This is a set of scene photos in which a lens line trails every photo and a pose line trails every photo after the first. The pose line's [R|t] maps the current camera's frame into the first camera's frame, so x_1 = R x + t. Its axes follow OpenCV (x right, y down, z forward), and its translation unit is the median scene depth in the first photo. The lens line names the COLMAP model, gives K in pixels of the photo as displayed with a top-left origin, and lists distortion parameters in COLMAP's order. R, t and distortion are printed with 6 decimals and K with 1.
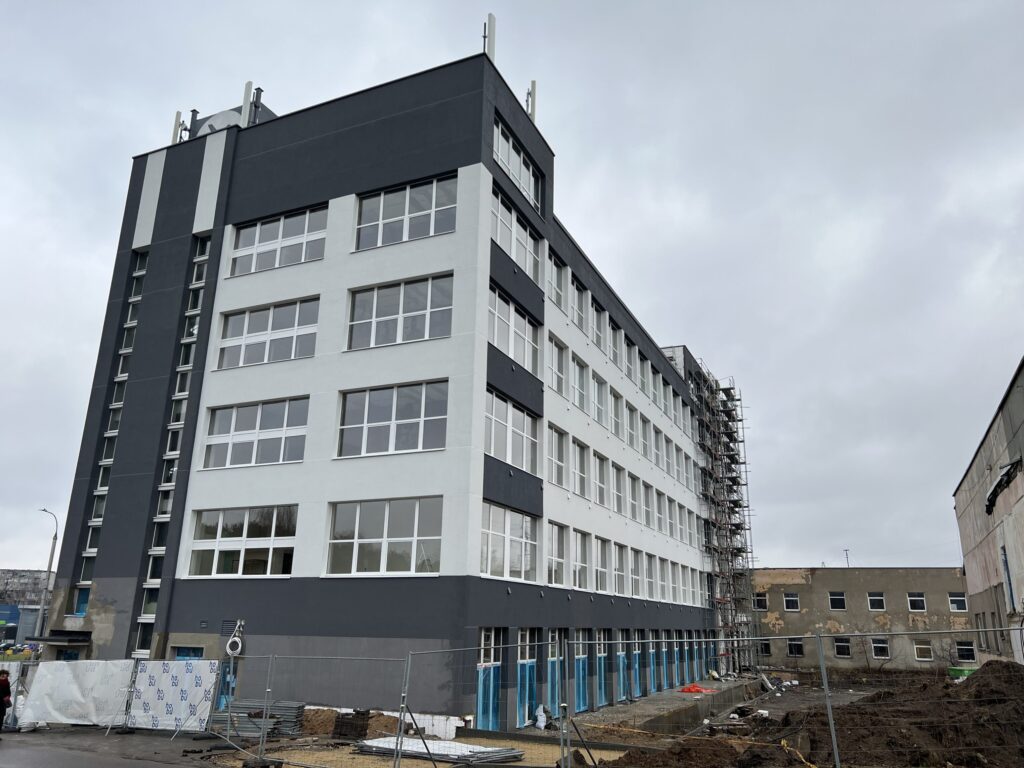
lens RADIAL K [[778.0, 0, 510.7], [0, 778.0, 385.3], [0, 0, 1]] dist [0.037371, -0.036079]
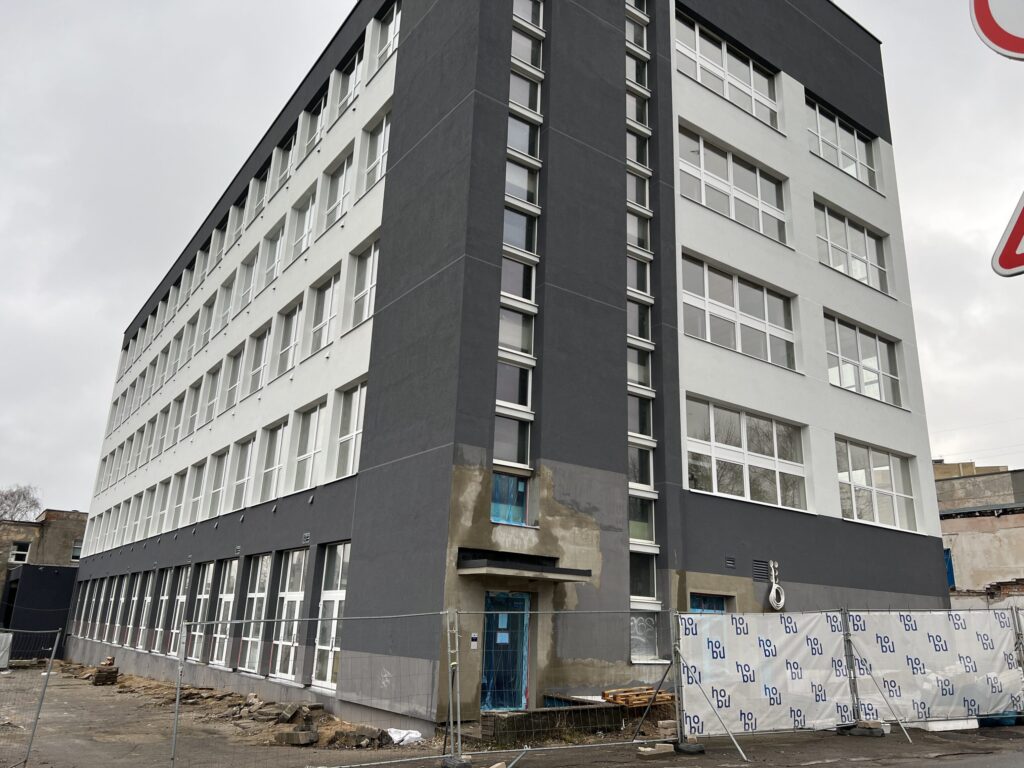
lens RADIAL K [[778.0, 0, 512.9], [0, 778.0, 384.5], [0, 0, 1]] dist [0.037371, -0.036079]
pose [[0.497987, 0.256713, 0.828316, -1.015767], [-0.283266, 0.950937, -0.124415, 0.274988], [-0.819616, -0.172677, 0.546272, 0.752293]]
